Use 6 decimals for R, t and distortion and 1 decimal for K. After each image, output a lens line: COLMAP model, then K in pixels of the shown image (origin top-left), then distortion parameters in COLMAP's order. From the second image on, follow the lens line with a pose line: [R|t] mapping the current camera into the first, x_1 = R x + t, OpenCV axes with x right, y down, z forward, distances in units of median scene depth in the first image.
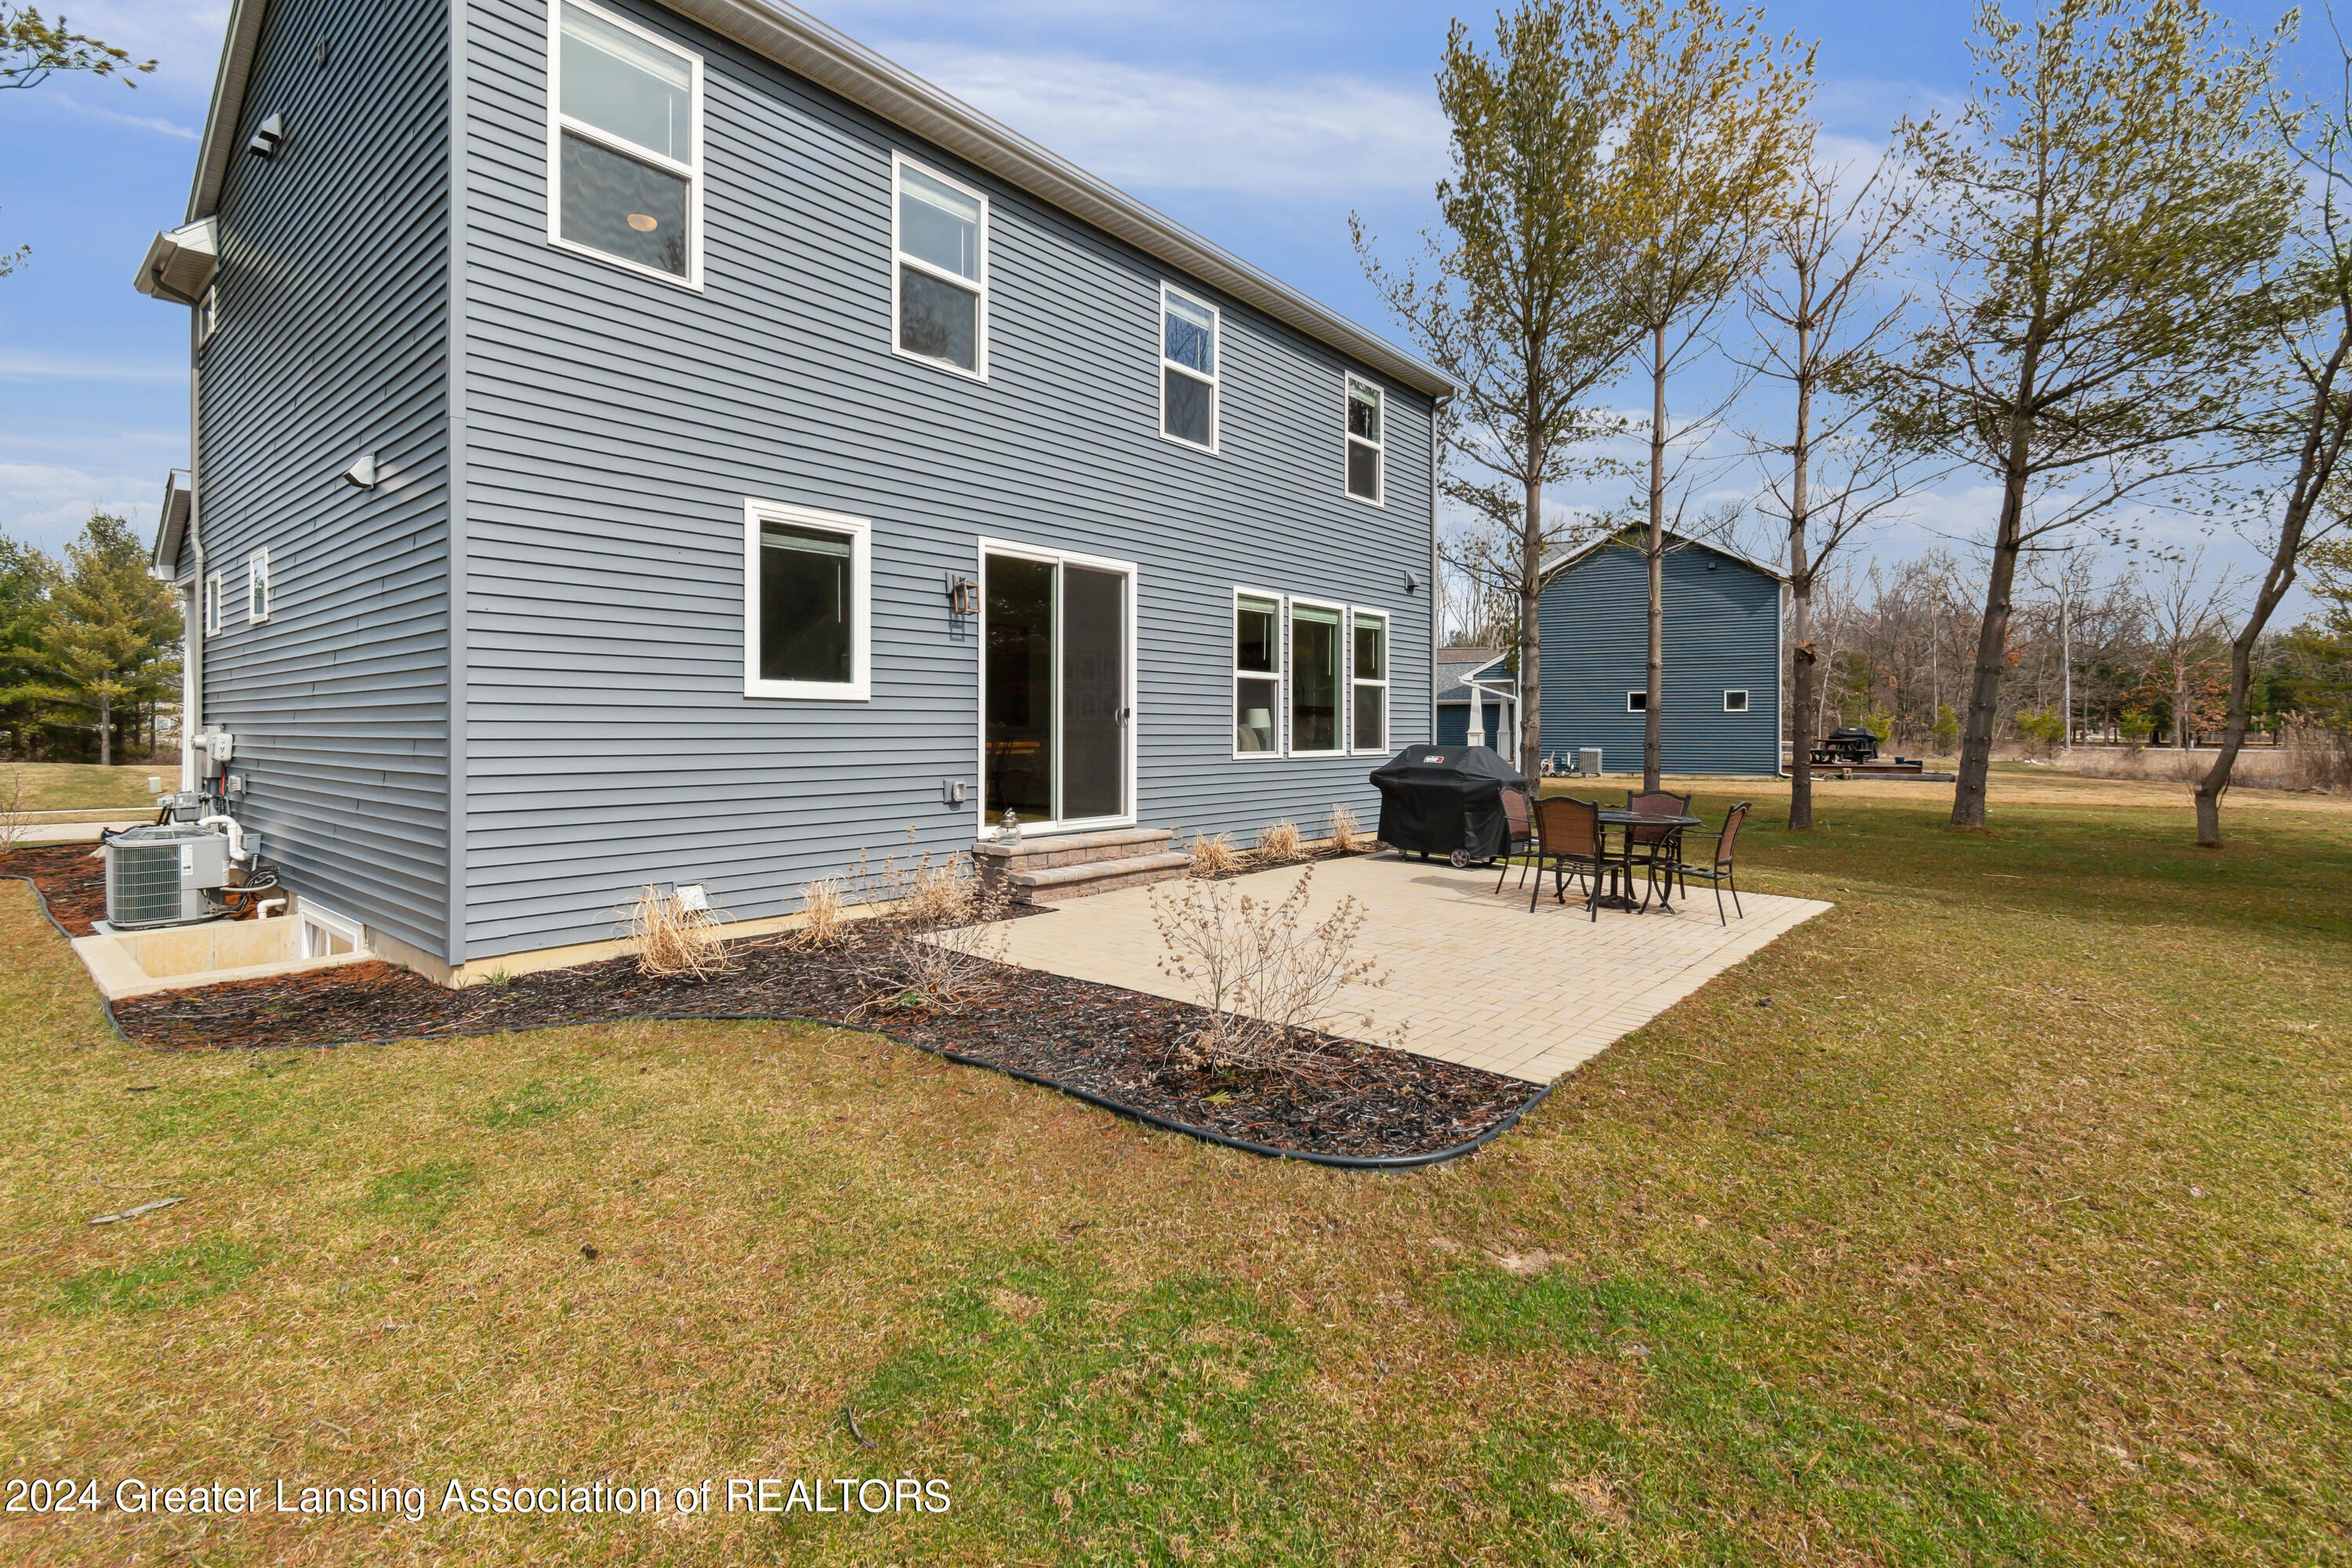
lens RADIAL K [[1082.4, 0, 1185.3], [0, 1082.4, 739.8], [0, 0, 1]] dist [0.000876, -0.000149]
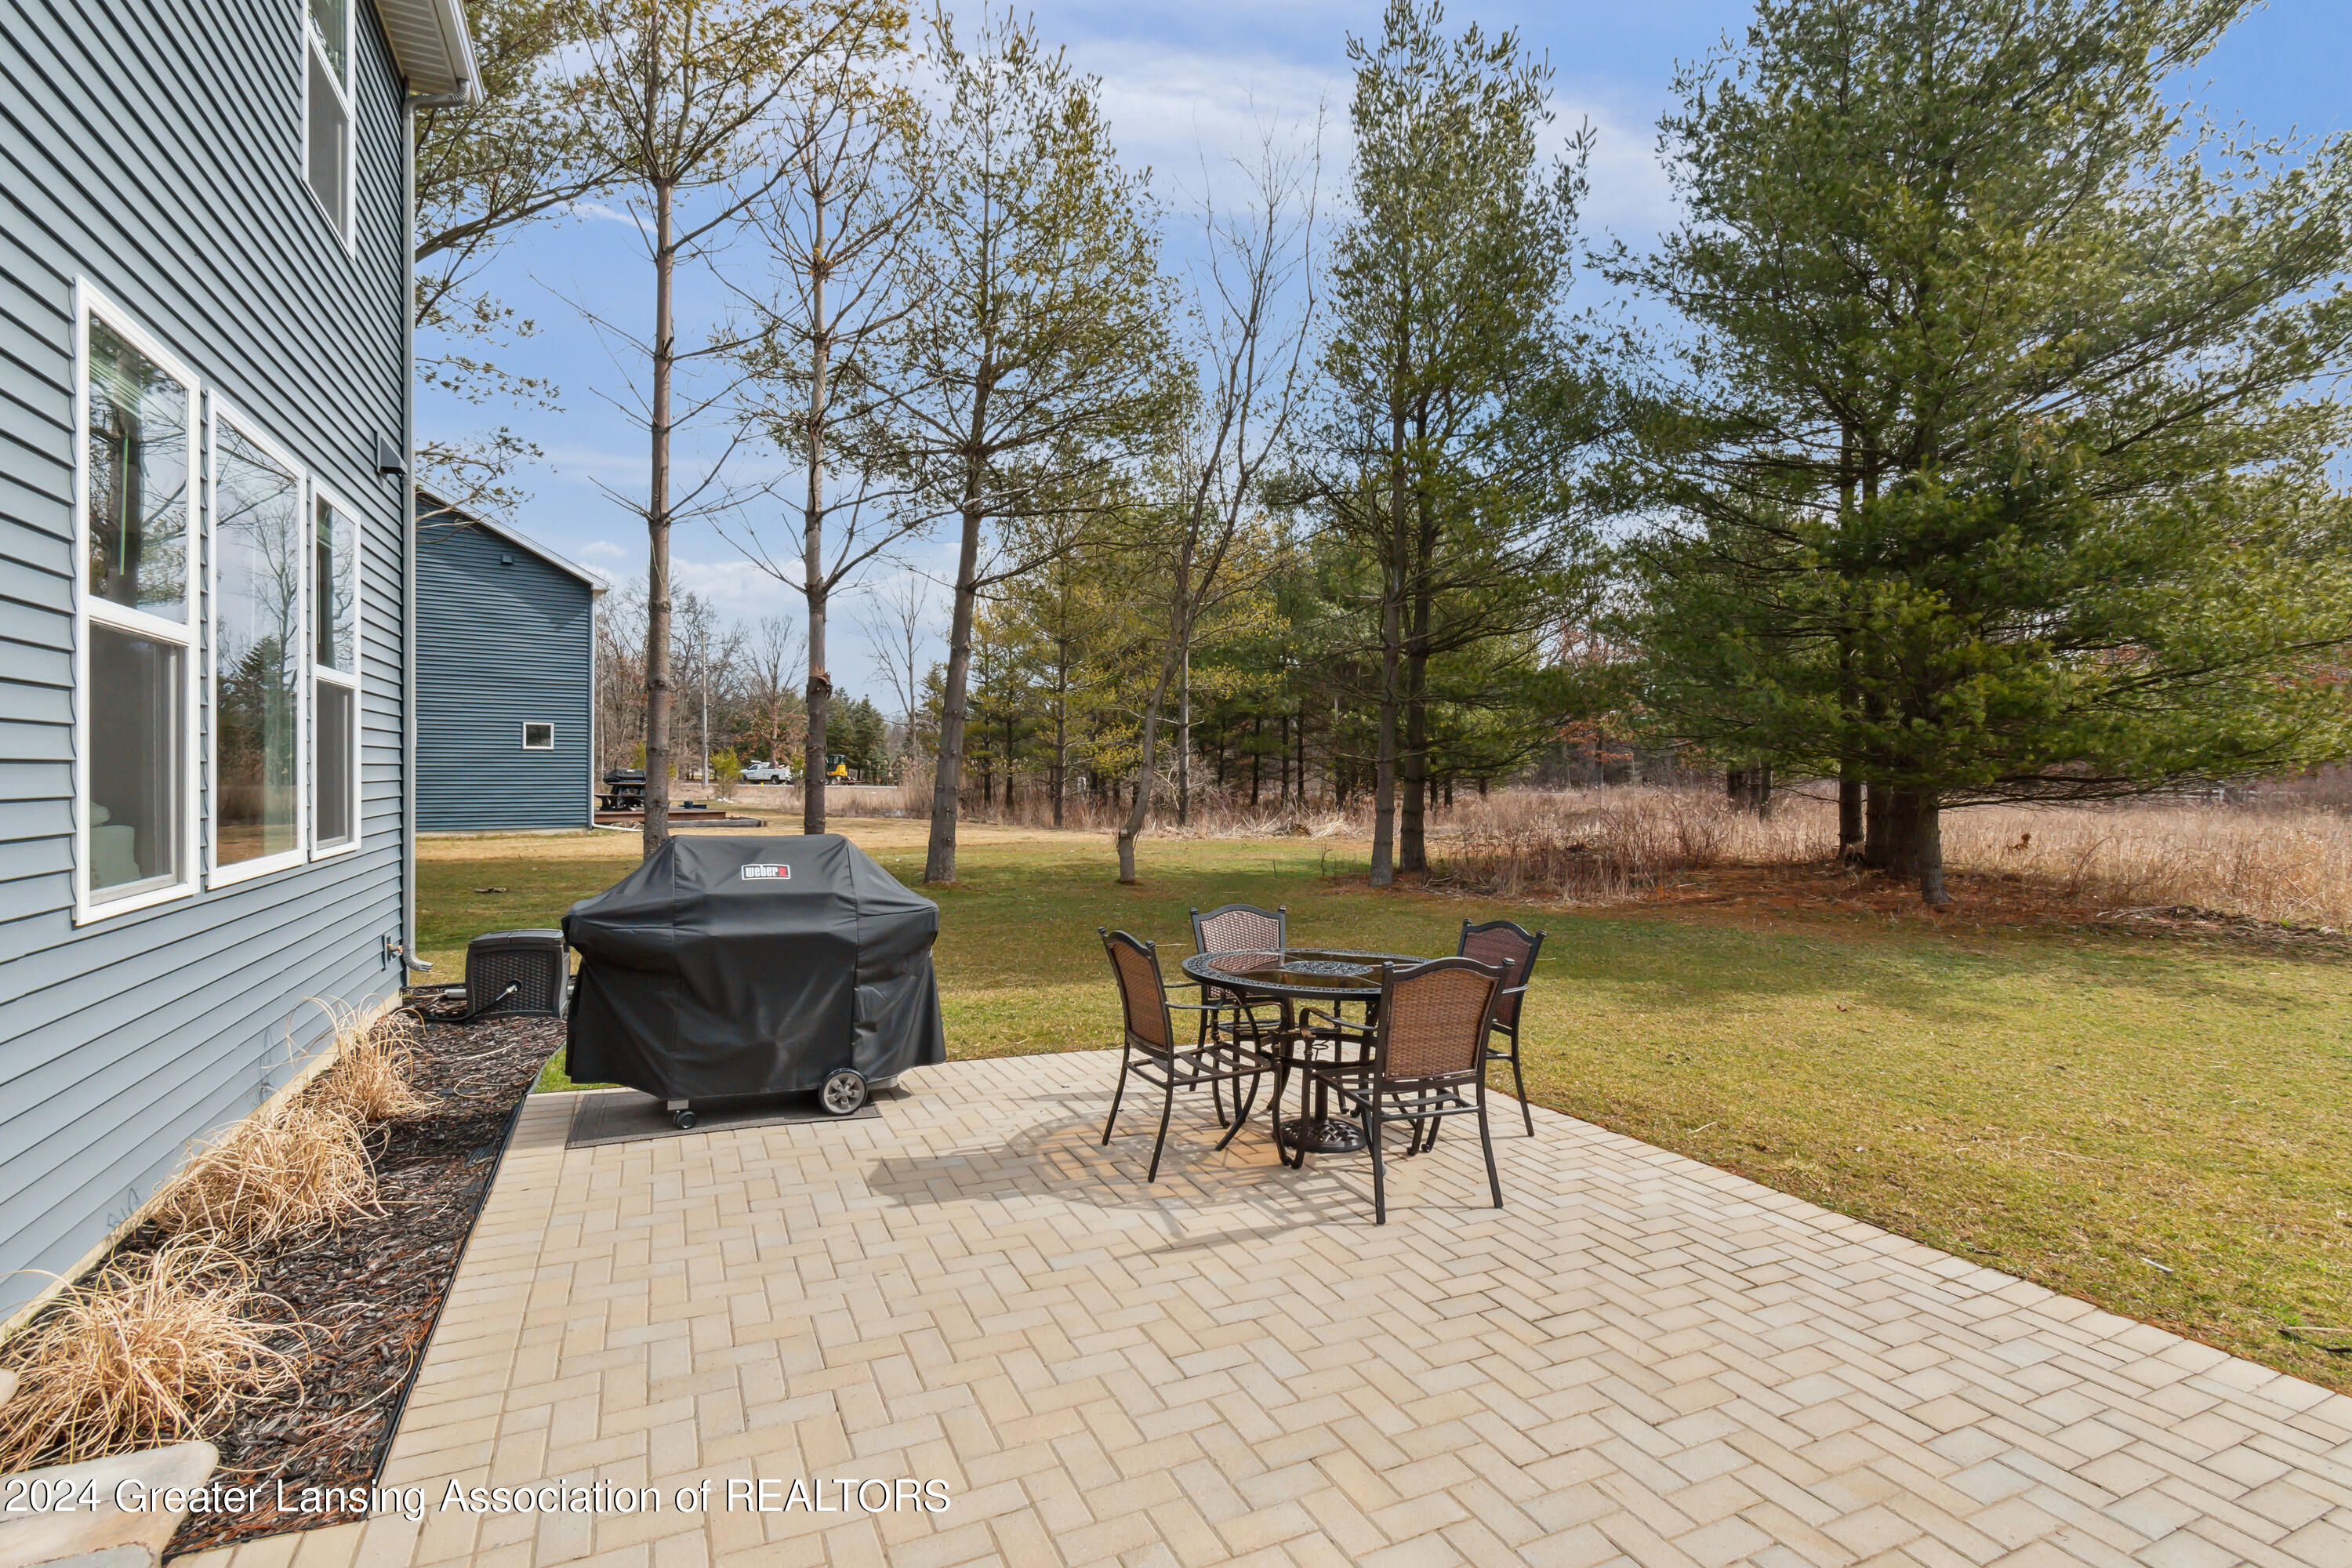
lens RADIAL K [[1092.1, 0, 1174.8], [0, 1092.1, 770.8], [0, 0, 1]] dist [-0.002413, -0.000261]
pose [[0.391353, 0.000466, 0.920240, -0.098863], [0.002248, 0.999996, -0.001463, -0.019921], [-0.920238, 0.002641, 0.391351, 0.658851]]
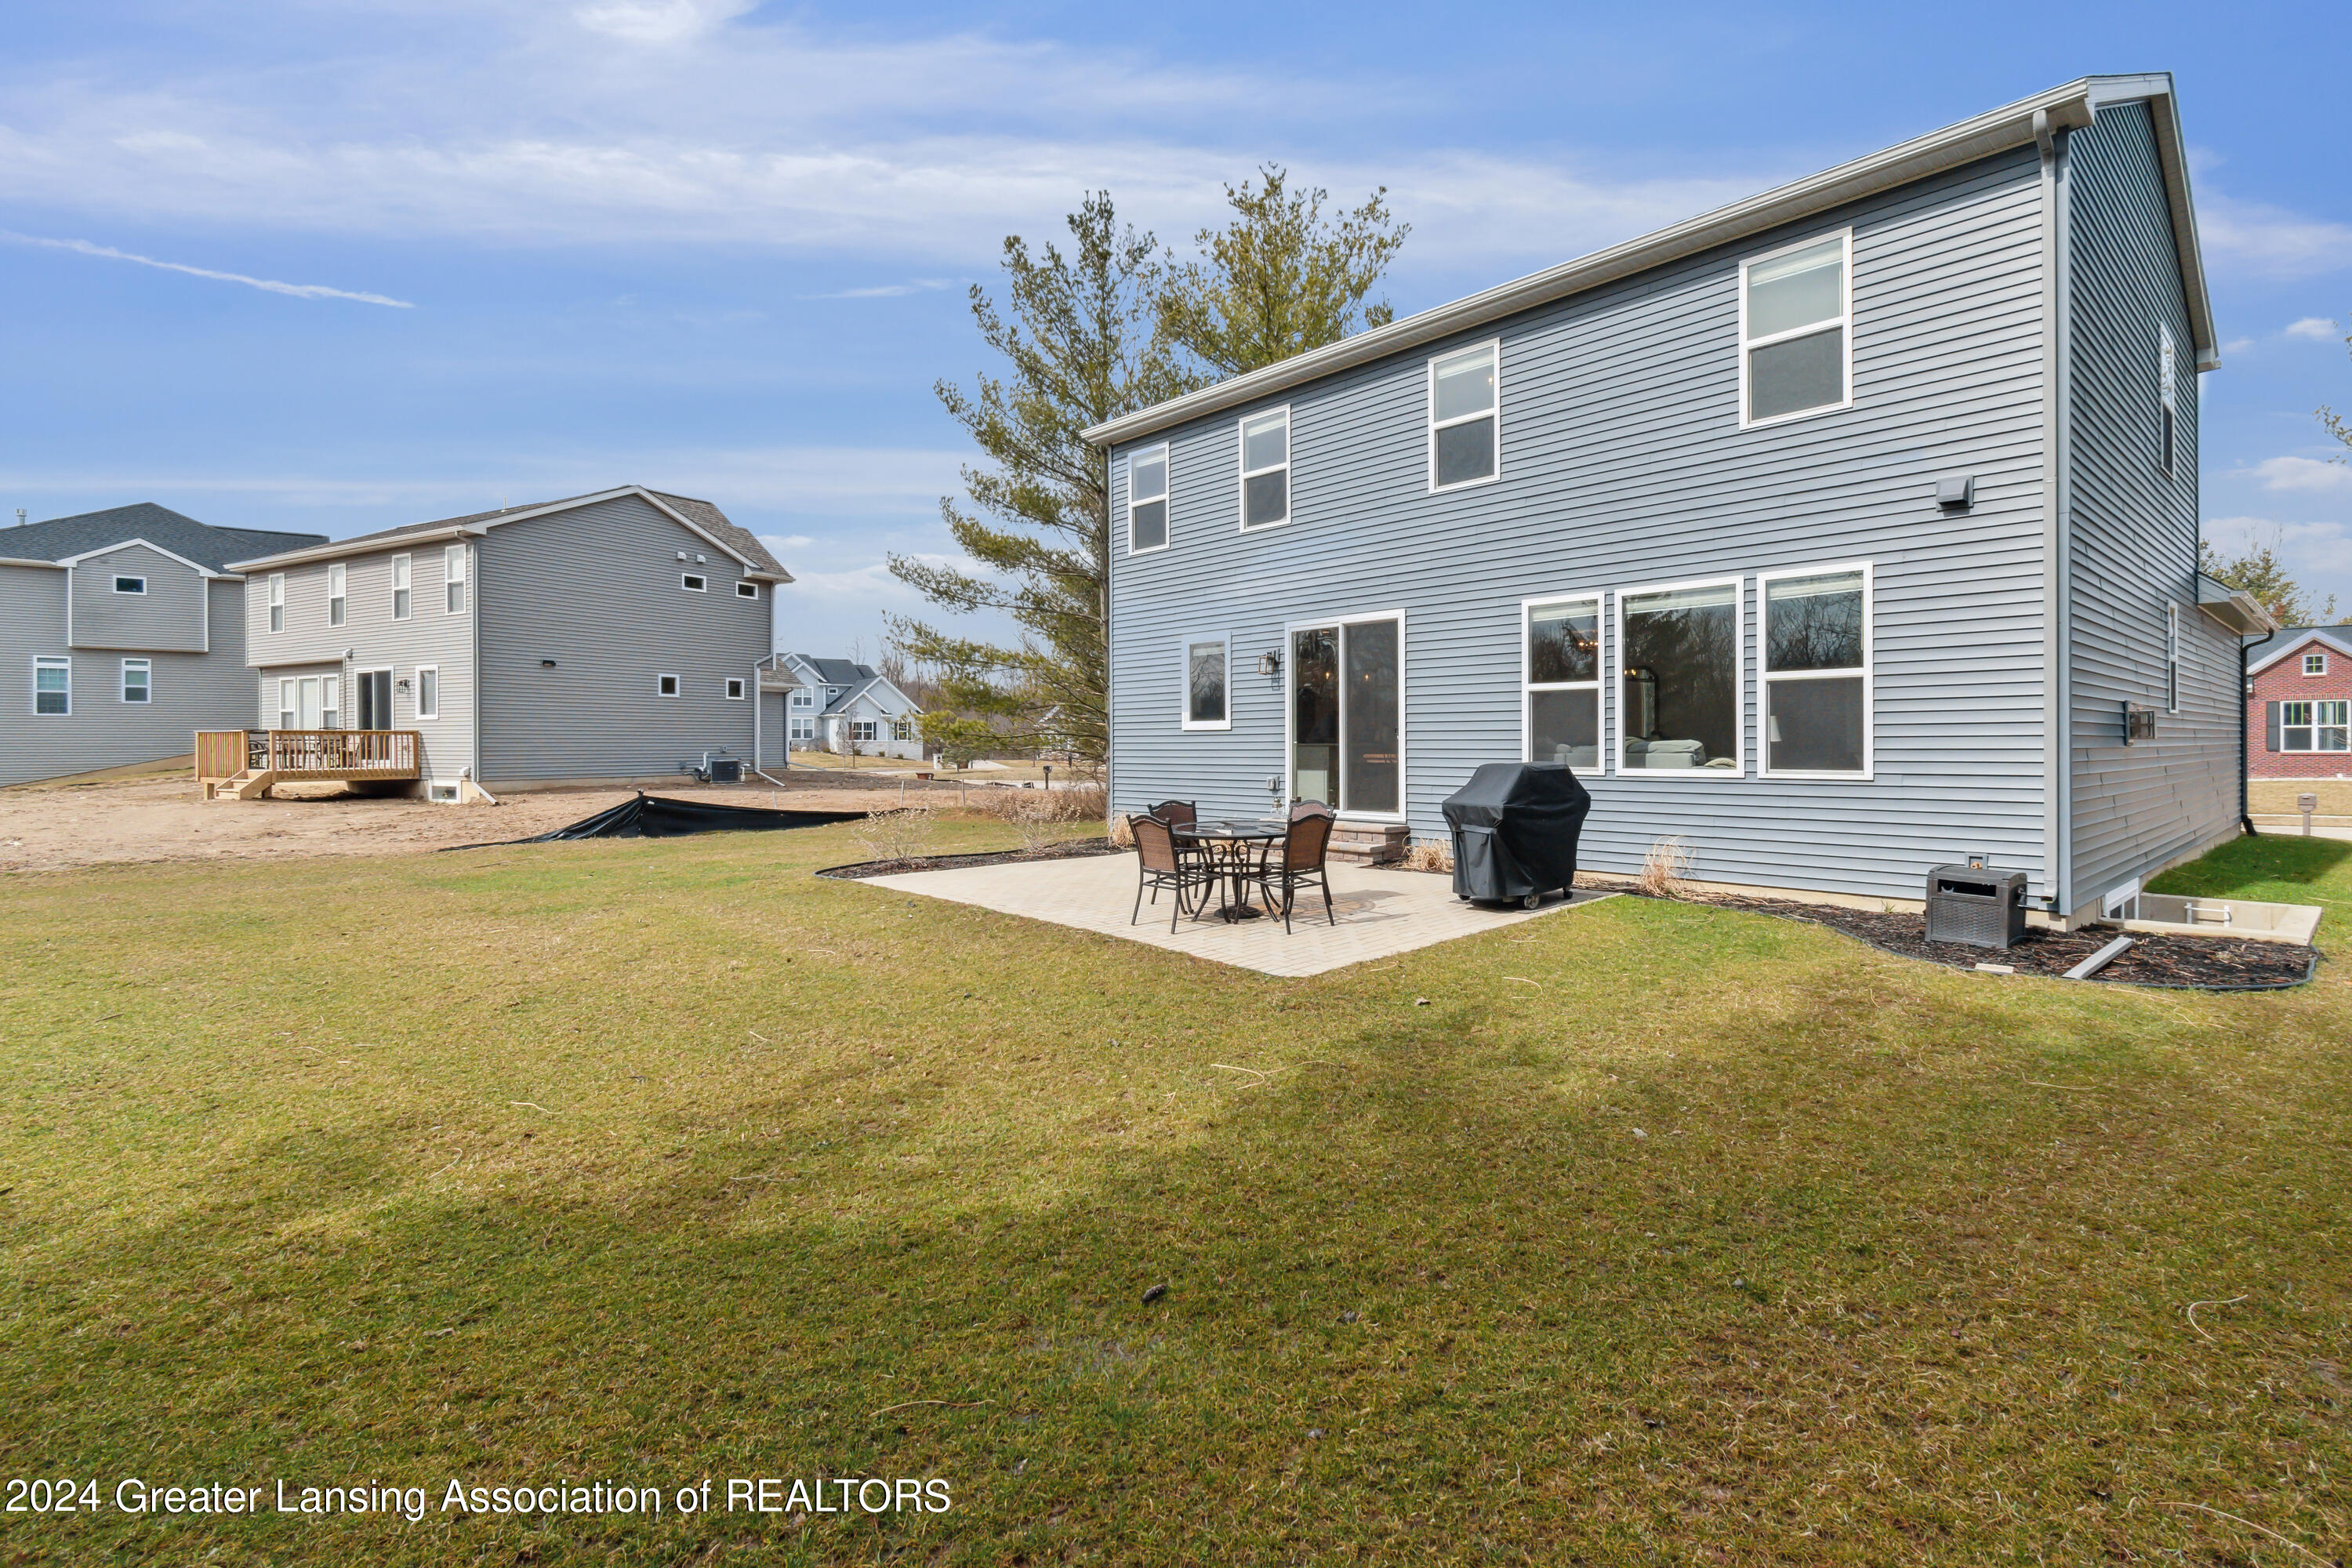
lens RADIAL K [[1082.4, 0, 1185.3], [0, 1082.4, 739.8], [0, 0, 1]] dist [0.000876, -0.000149]
pose [[-0.128521, -0.006293, -0.991687, 1.097154], [-0.006223, 0.999965, -0.005539, -0.006071], [0.991687, 0.005459, -0.128556, 0.836862]]
